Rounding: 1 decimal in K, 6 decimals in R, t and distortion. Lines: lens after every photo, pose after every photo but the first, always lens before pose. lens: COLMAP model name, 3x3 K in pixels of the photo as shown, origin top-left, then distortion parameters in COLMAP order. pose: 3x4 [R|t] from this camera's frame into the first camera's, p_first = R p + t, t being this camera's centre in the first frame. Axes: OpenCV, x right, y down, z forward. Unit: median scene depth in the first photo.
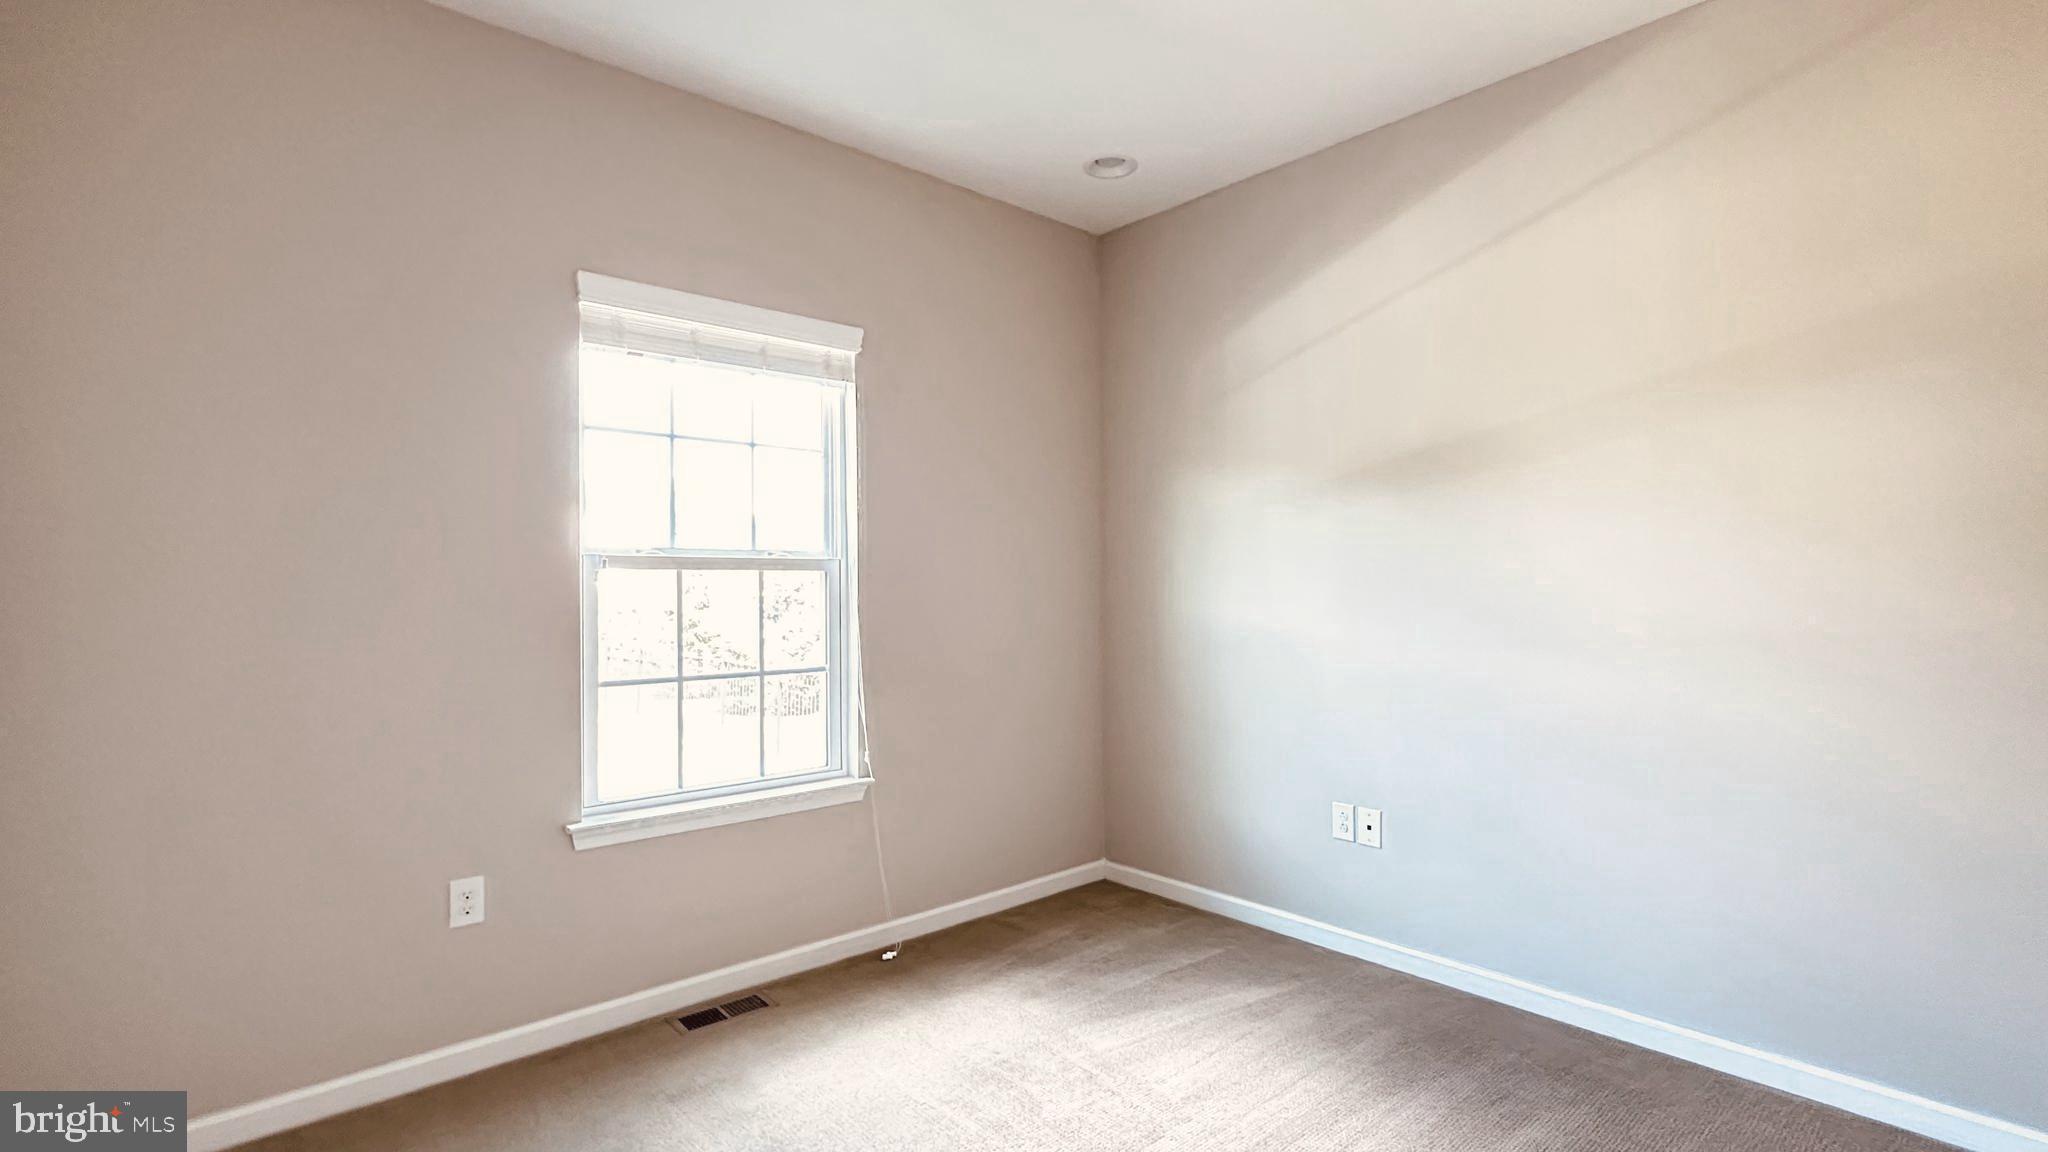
lens RADIAL K [[937.2, 0, 1024.0], [0, 937.2, 576.0], [0, 0, 1]] dist [-0.002521, 0.000057]
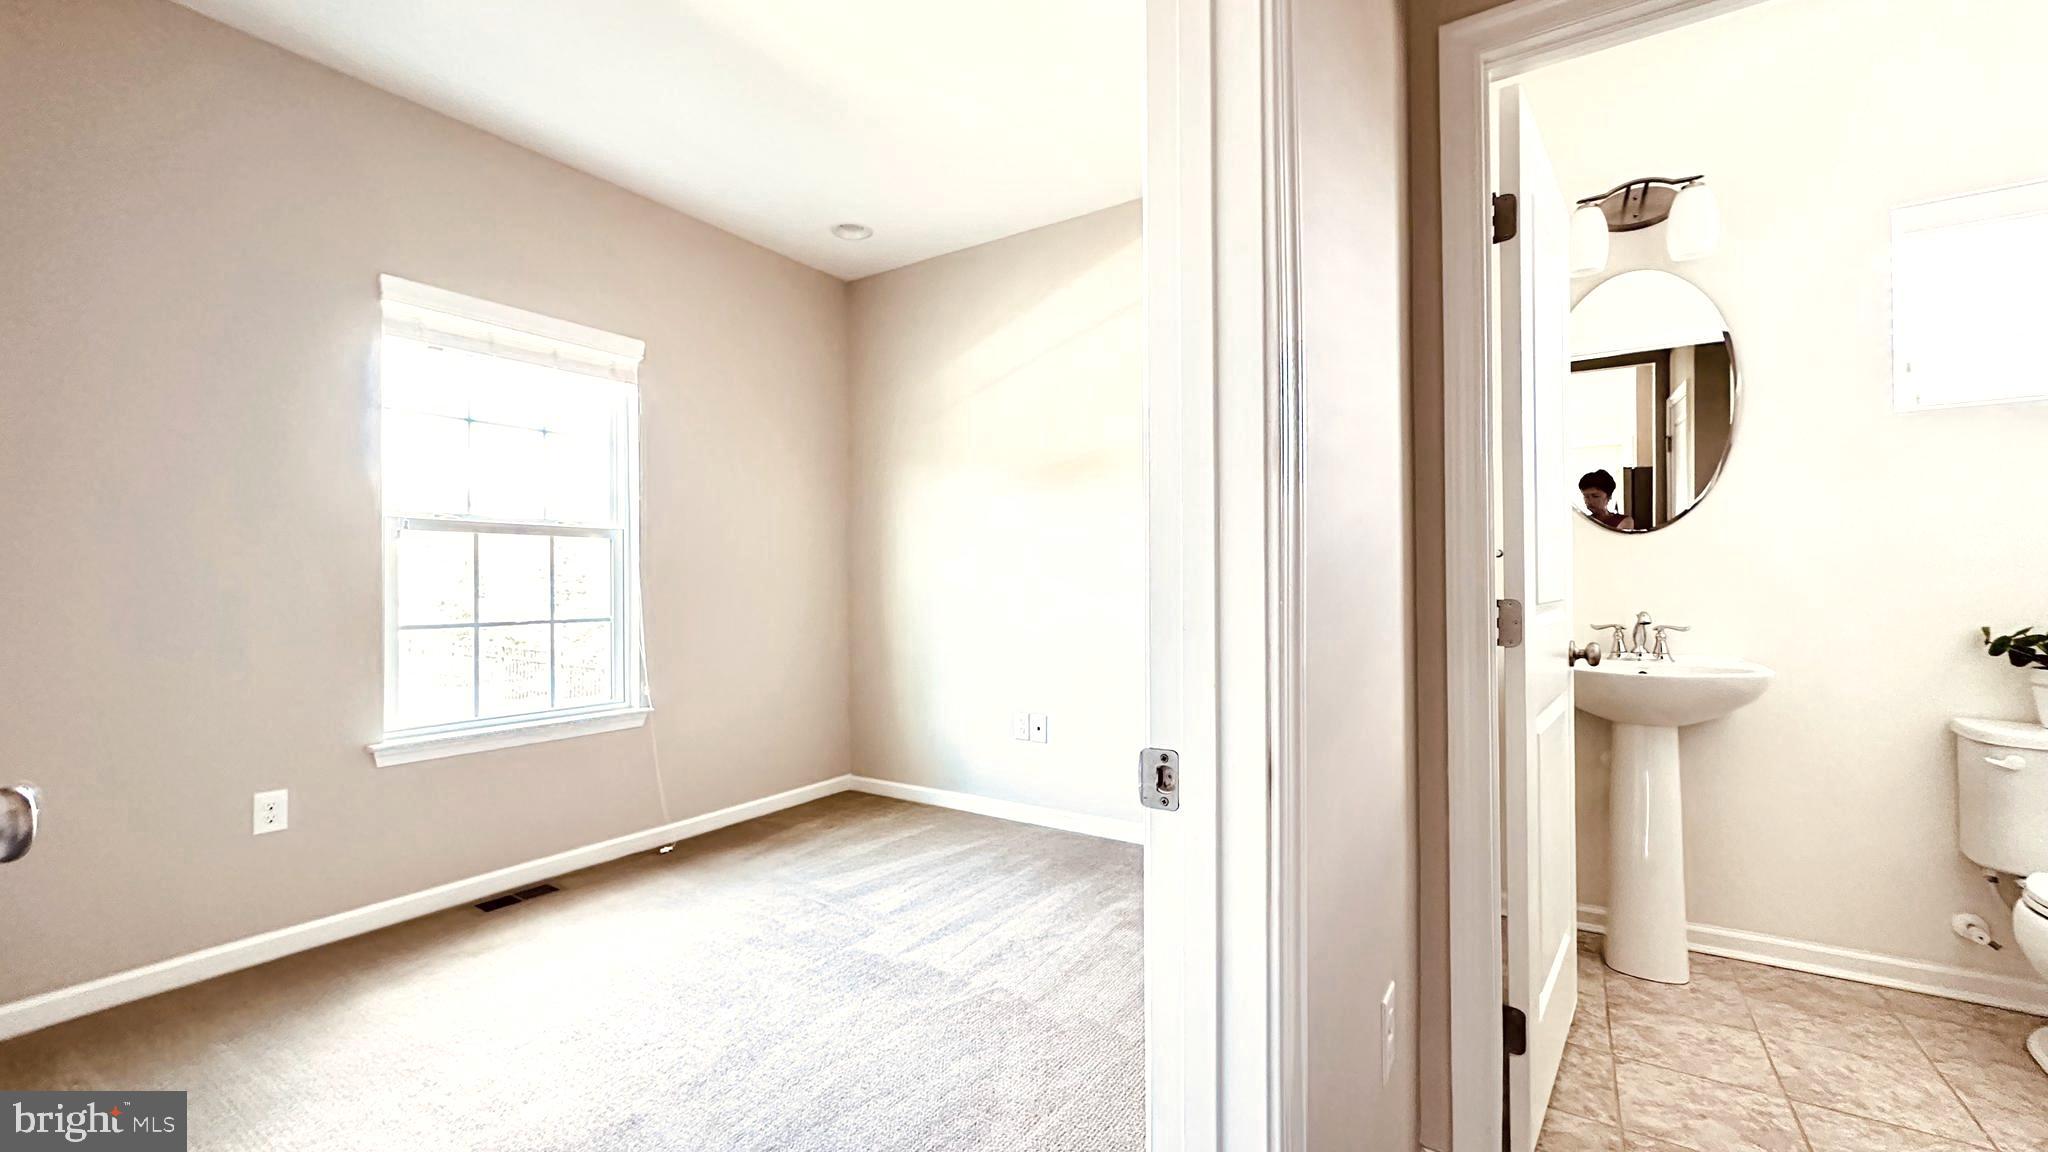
lens RADIAL K [[817.3, 0, 1024.0], [0, 817.3, 576.0], [0, 0, 1]] dist [-0.002944, -0.000238]
pose [[0.965776, 0.002796, 0.259363, 0.034525], [-0.003165, 0.999994, 0.001004, 0.043915], [-0.259359, -0.001790, 0.965779, -0.176577]]
